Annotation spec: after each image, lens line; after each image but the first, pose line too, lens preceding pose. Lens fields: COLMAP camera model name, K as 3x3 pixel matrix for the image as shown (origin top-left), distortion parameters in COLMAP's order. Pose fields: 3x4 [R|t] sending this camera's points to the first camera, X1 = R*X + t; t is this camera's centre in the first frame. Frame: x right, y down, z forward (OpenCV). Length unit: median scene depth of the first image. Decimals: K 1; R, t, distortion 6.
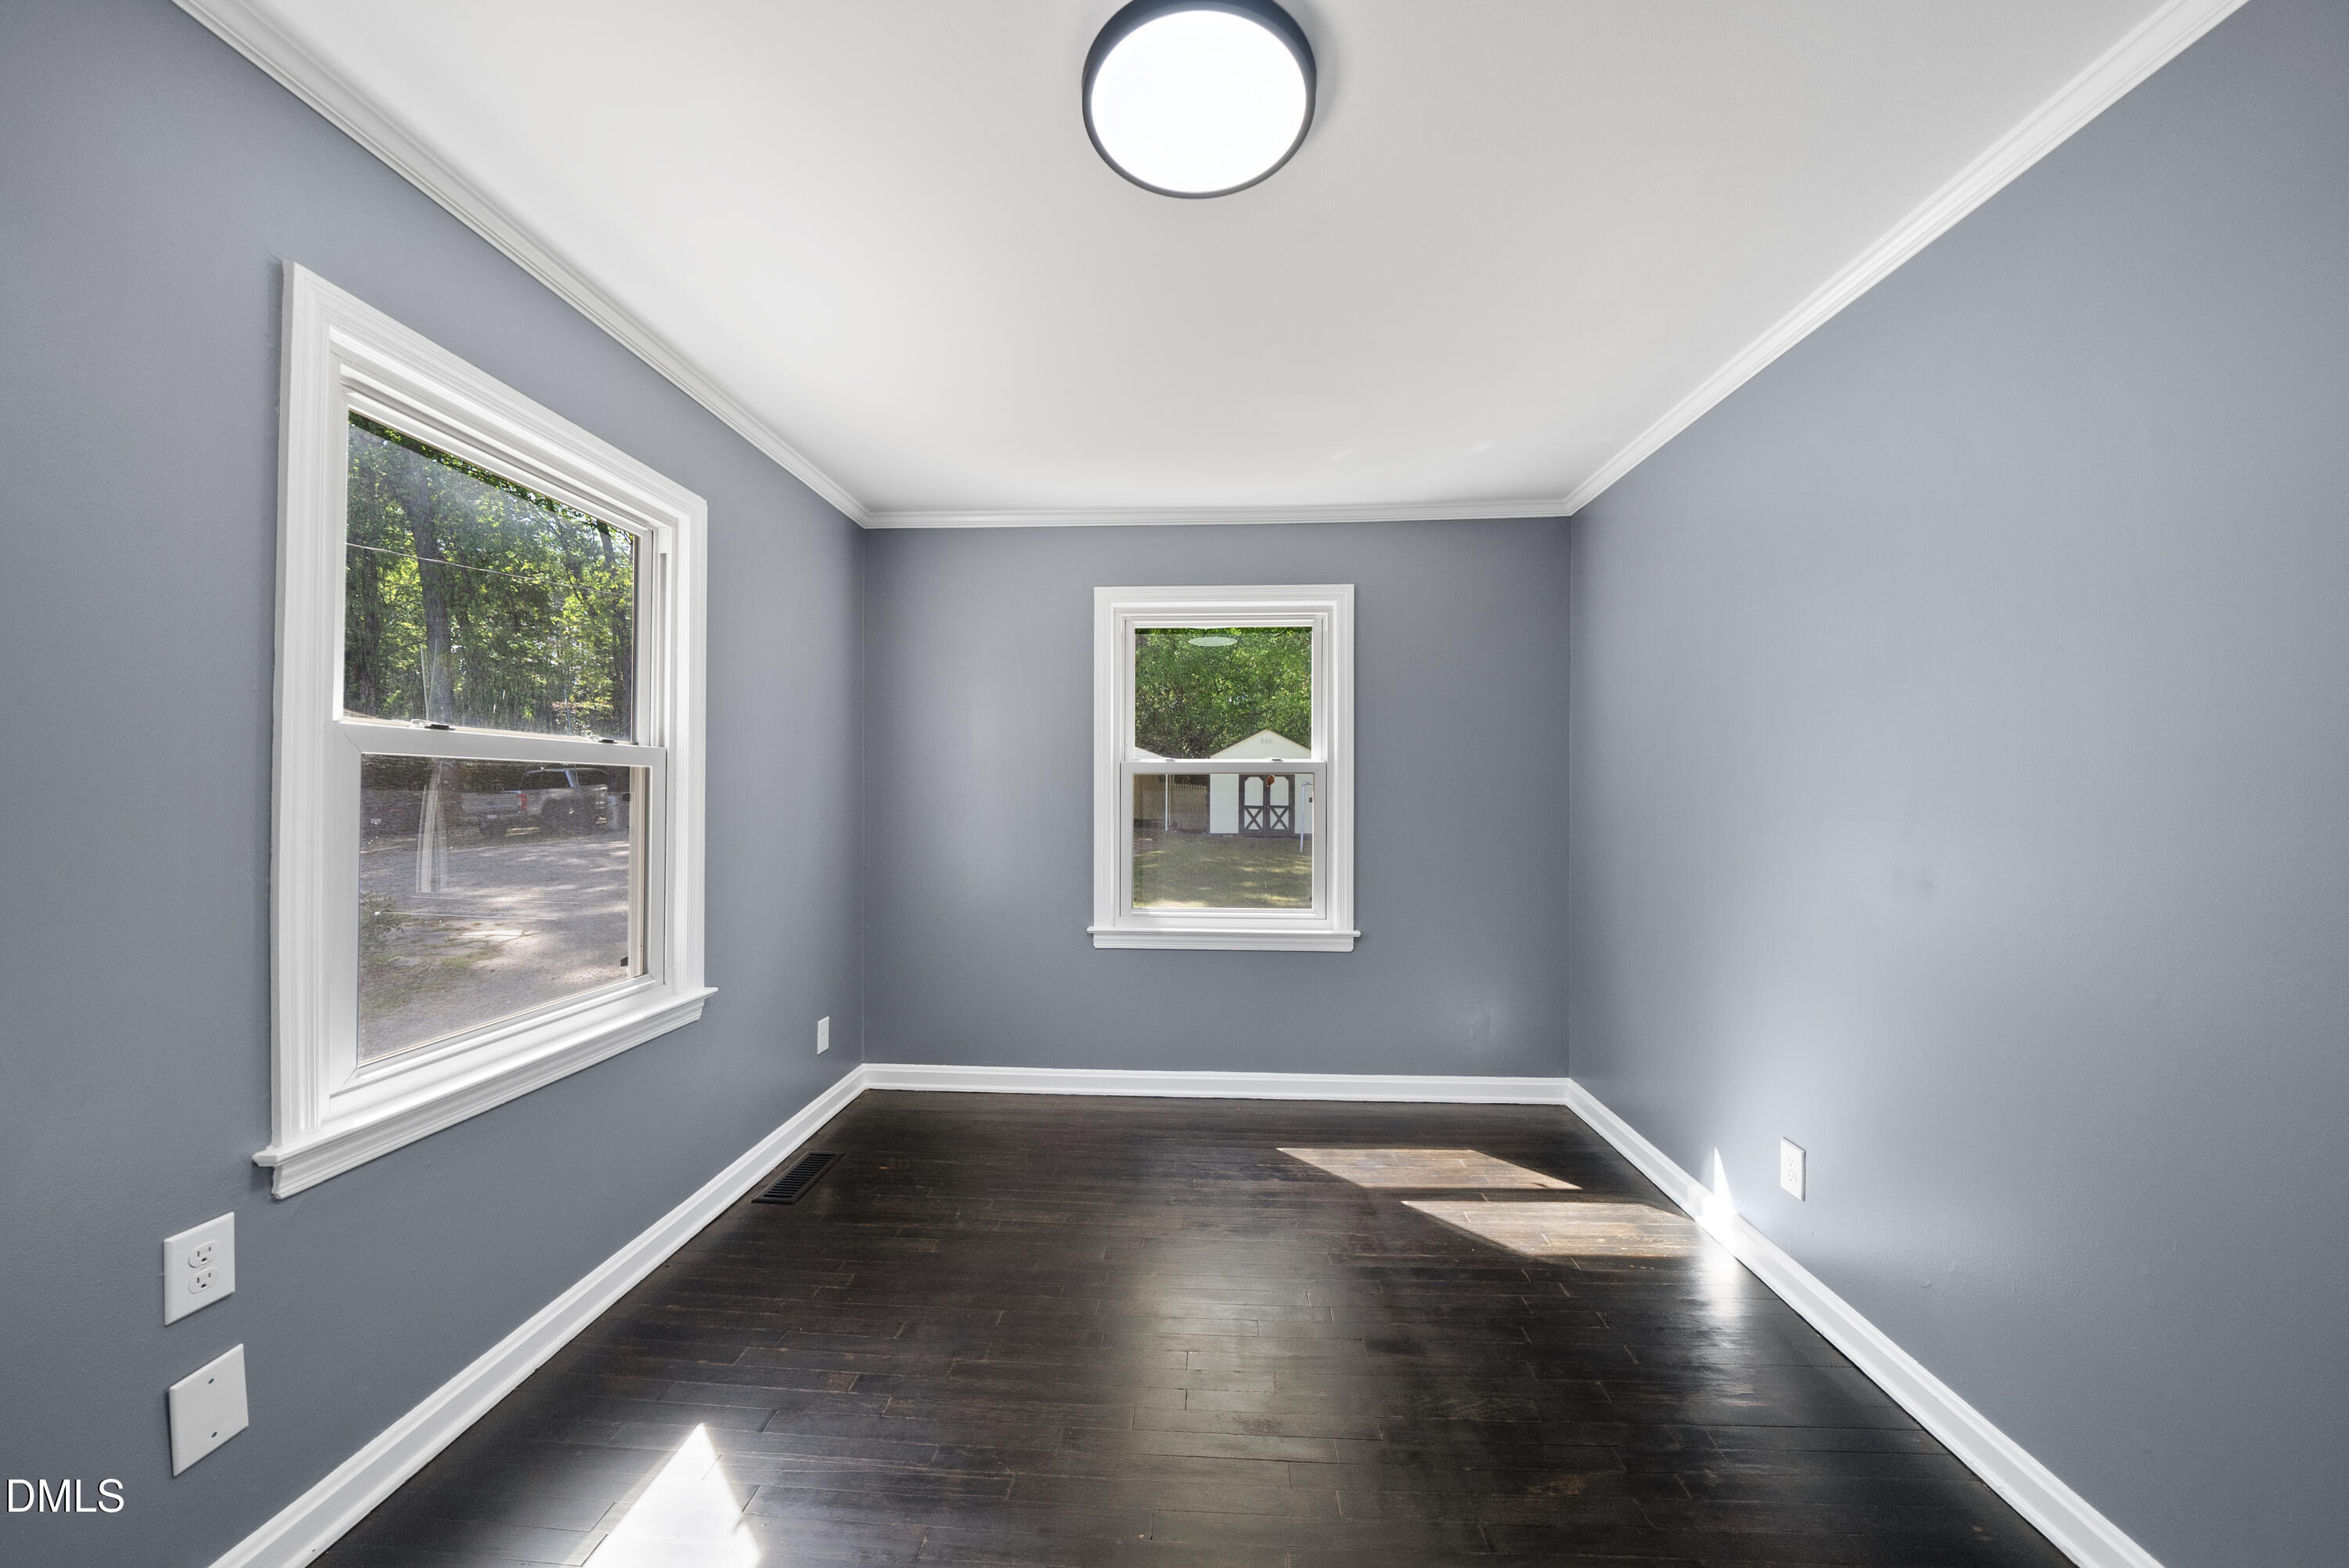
lens RADIAL K [[791.2, 0, 1039.9], [0, 791.2, 783.3], [0, 0, 1]] dist [-0.001224, -0.000190]
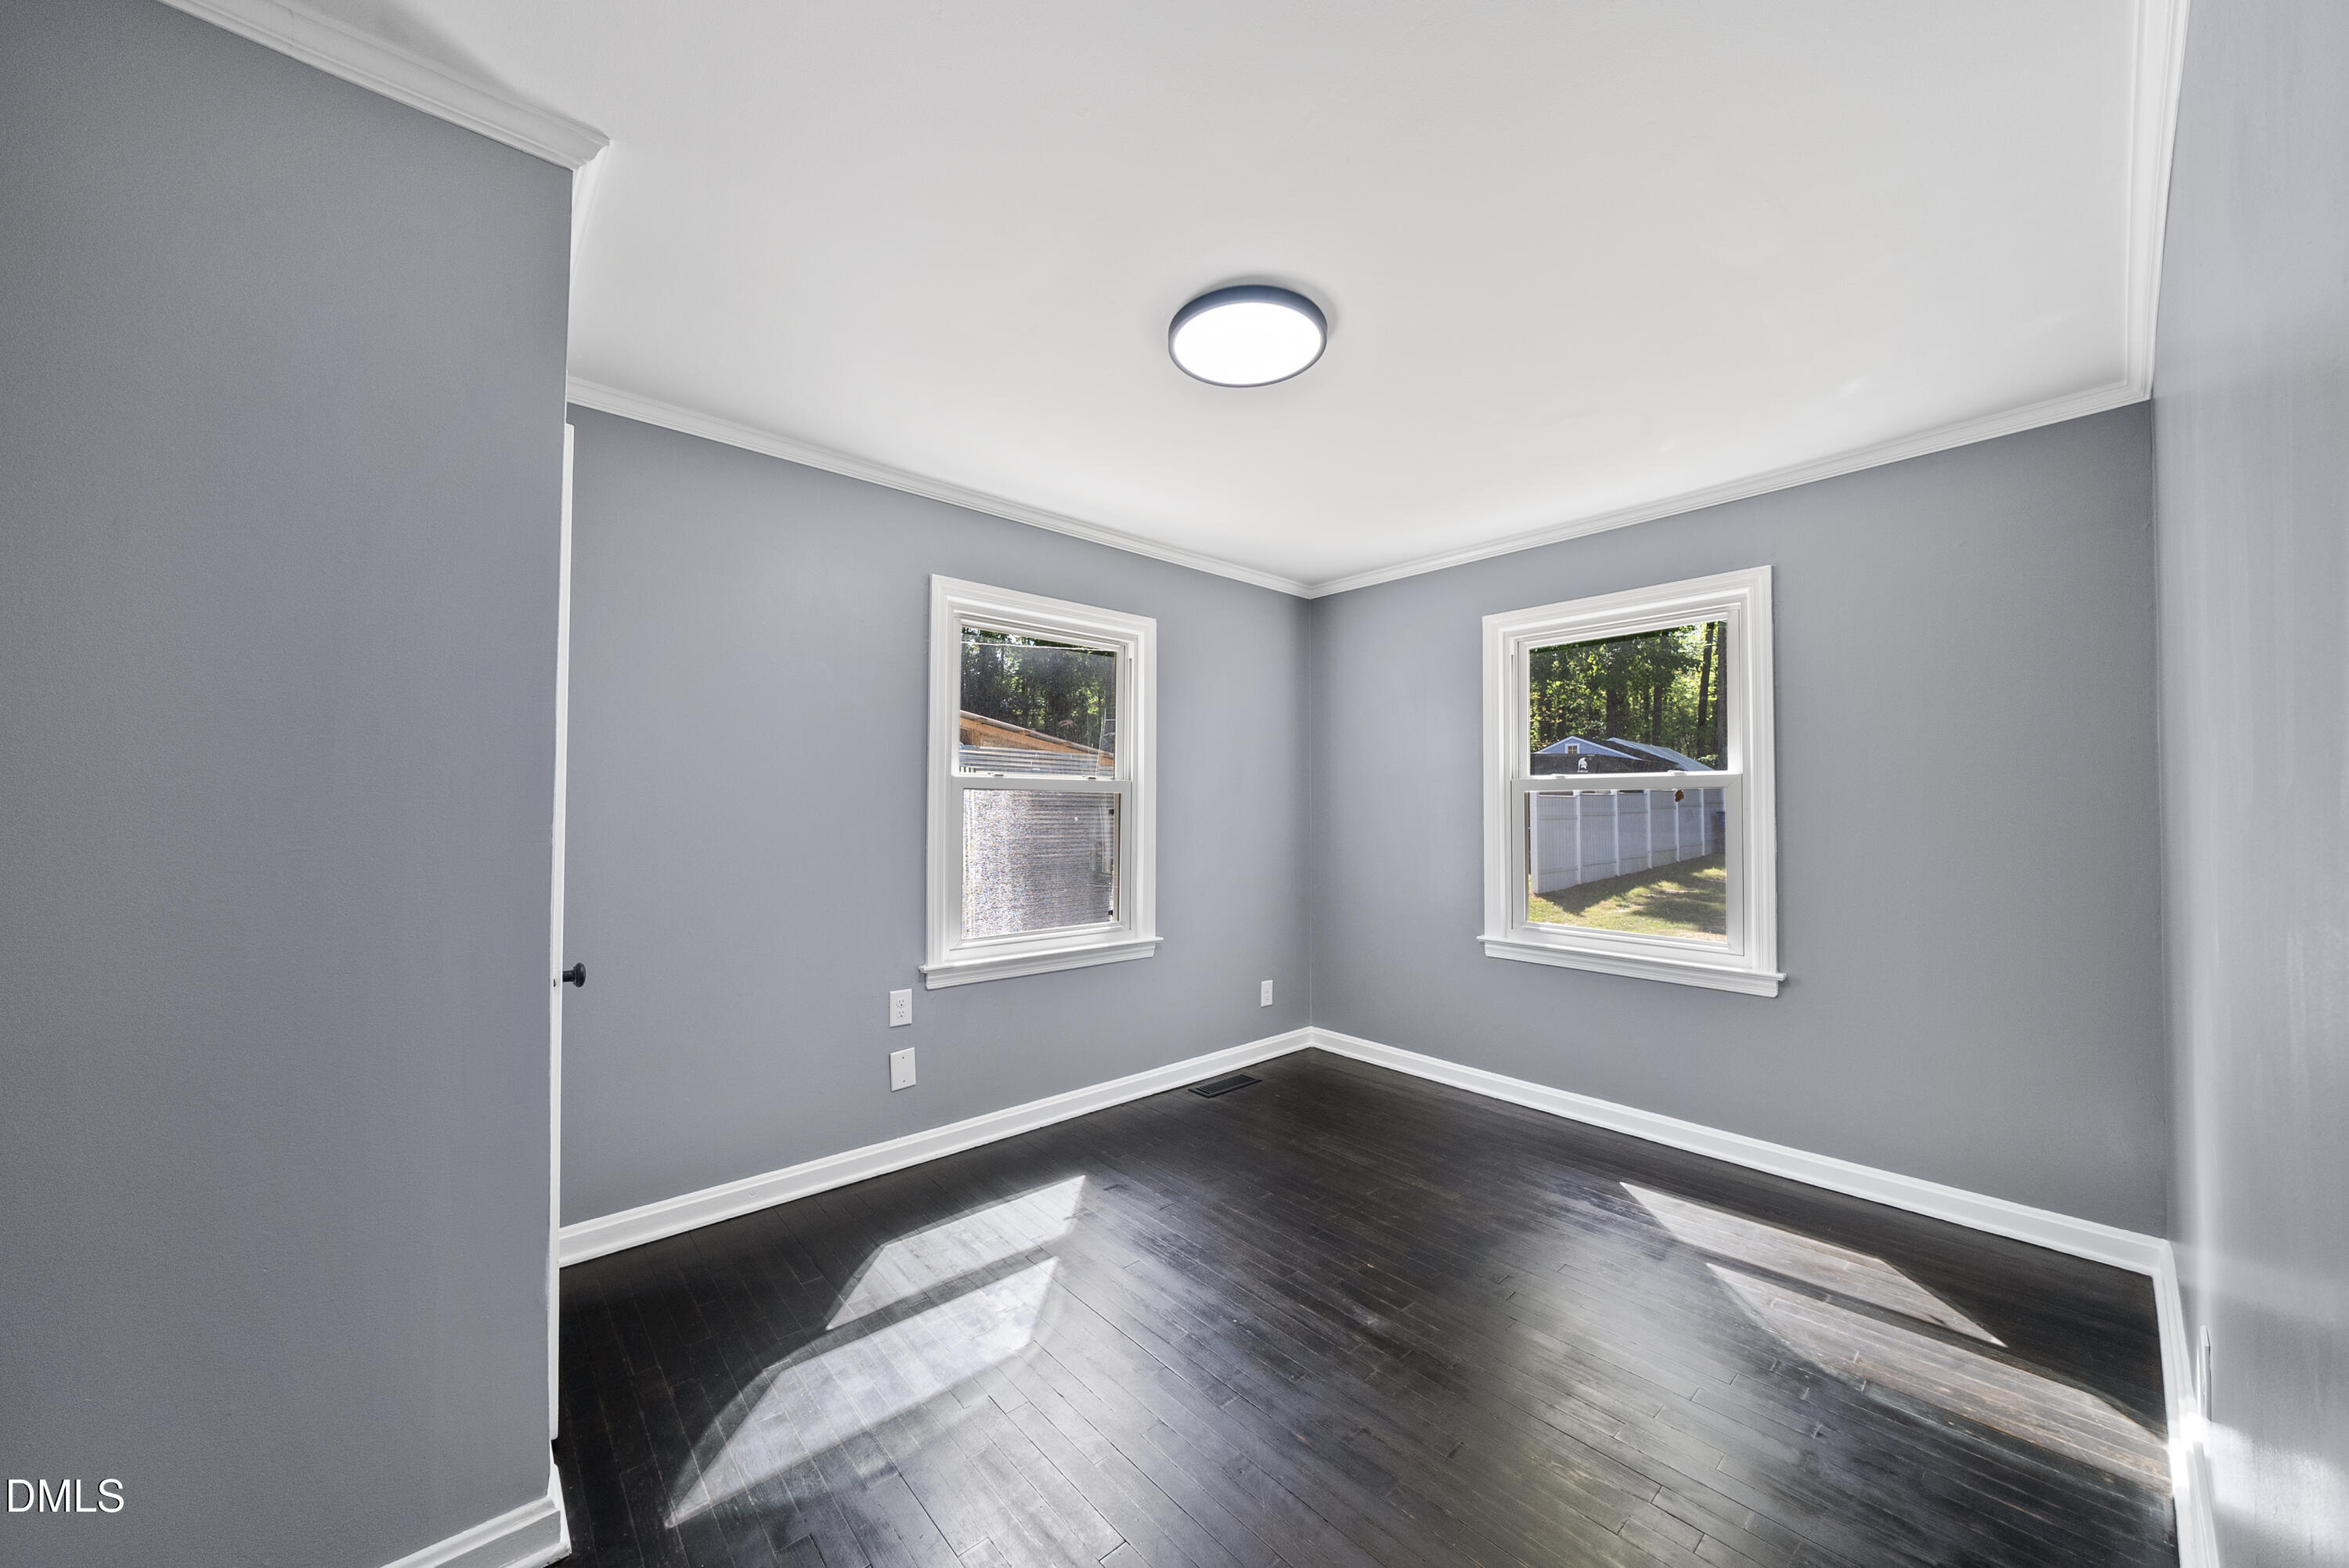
lens RADIAL K [[805.1, 0, 1167.9], [0, 805.1, 787.5], [0, 0, 1]] dist [-0.006660, 0.000054]
pose [[0.705777, -0.019307, -0.708171, 0.560587], [0.006790, 0.999767, -0.020490, 0.001820], [0.708401, 0.009653, 0.705744, -0.067315]]
